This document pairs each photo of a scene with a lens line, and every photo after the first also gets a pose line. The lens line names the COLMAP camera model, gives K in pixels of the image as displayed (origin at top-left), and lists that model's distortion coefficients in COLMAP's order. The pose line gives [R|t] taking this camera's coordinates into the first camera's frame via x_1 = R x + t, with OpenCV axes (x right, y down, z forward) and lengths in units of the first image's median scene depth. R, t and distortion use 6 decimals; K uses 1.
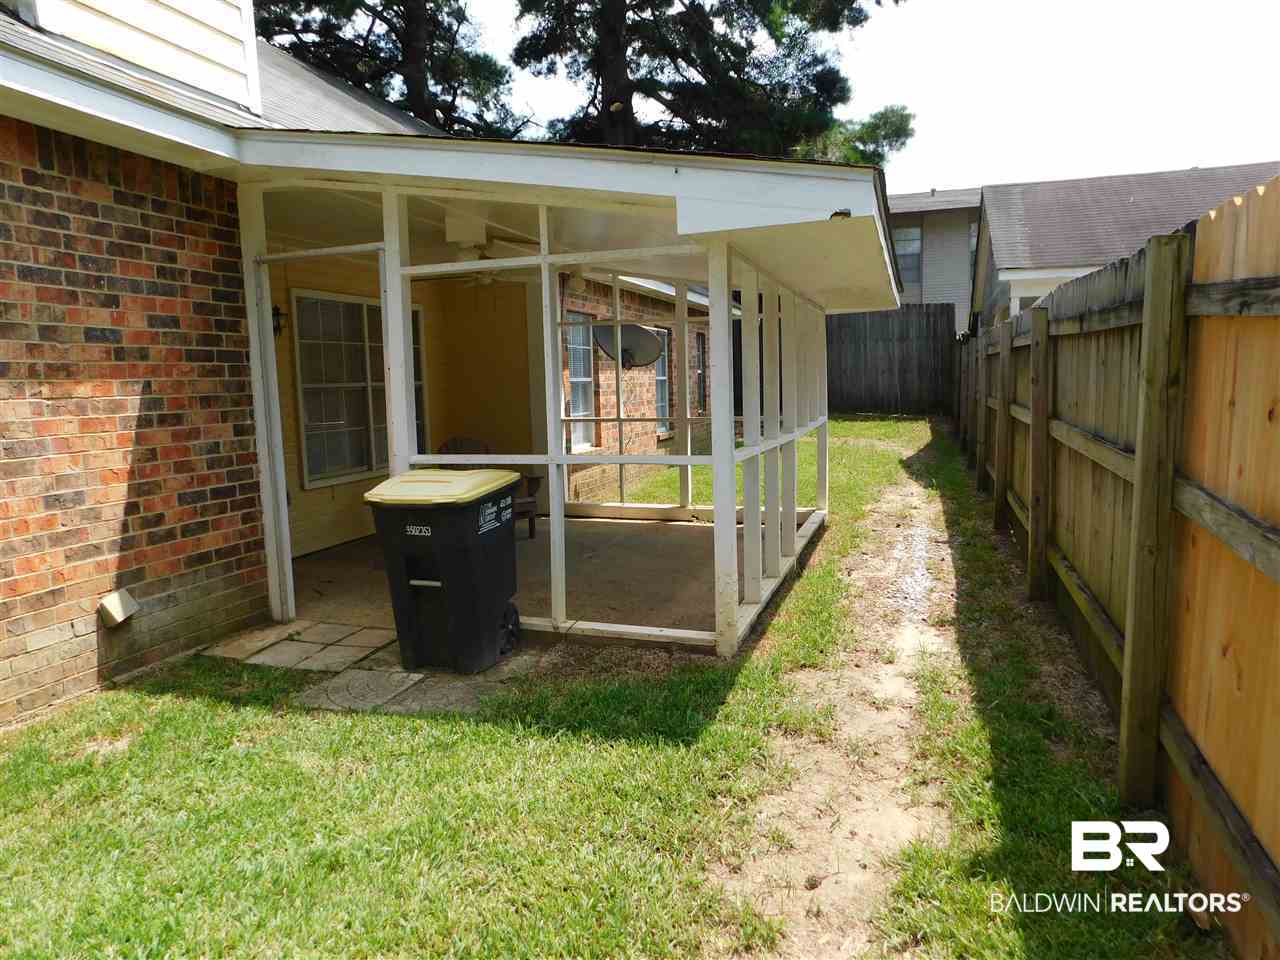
lens RADIAL K [[842.9, 0, 640.0], [0, 842.9, 480.0], [0, 0, 1]] dist [-0.037028, -0.001064]
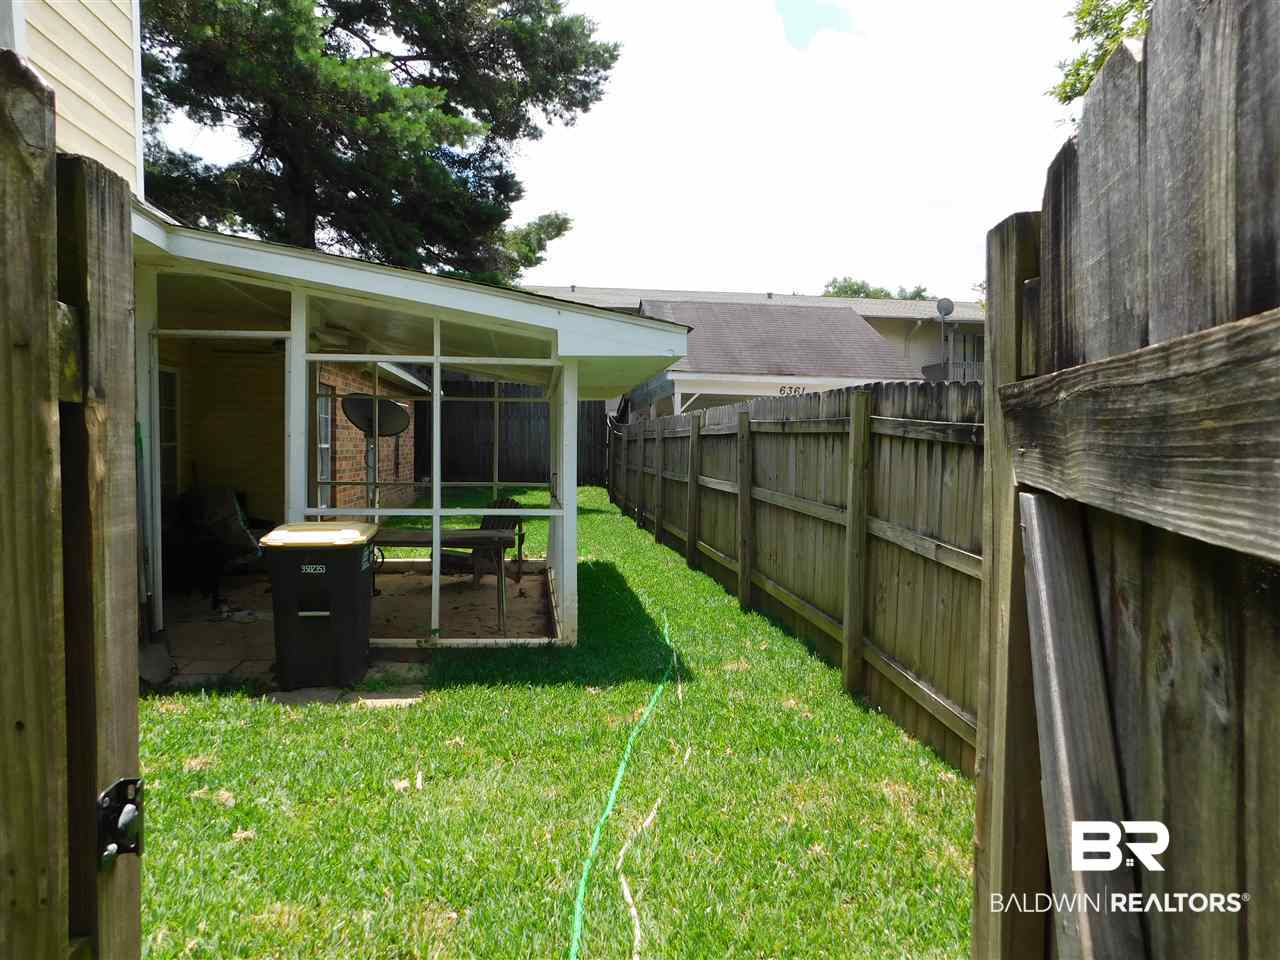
lens RADIAL K [[842.9, 0, 640.0], [0, 842.9, 480.0], [0, 0, 1]] dist [-0.037028, -0.001064]
pose [[0.913708, 0.025879, 0.405547, -0.325251], [0.008849, 0.996466, -0.083524, 0.037497], [-0.406276, 0.079905, 0.910250, -0.296492]]
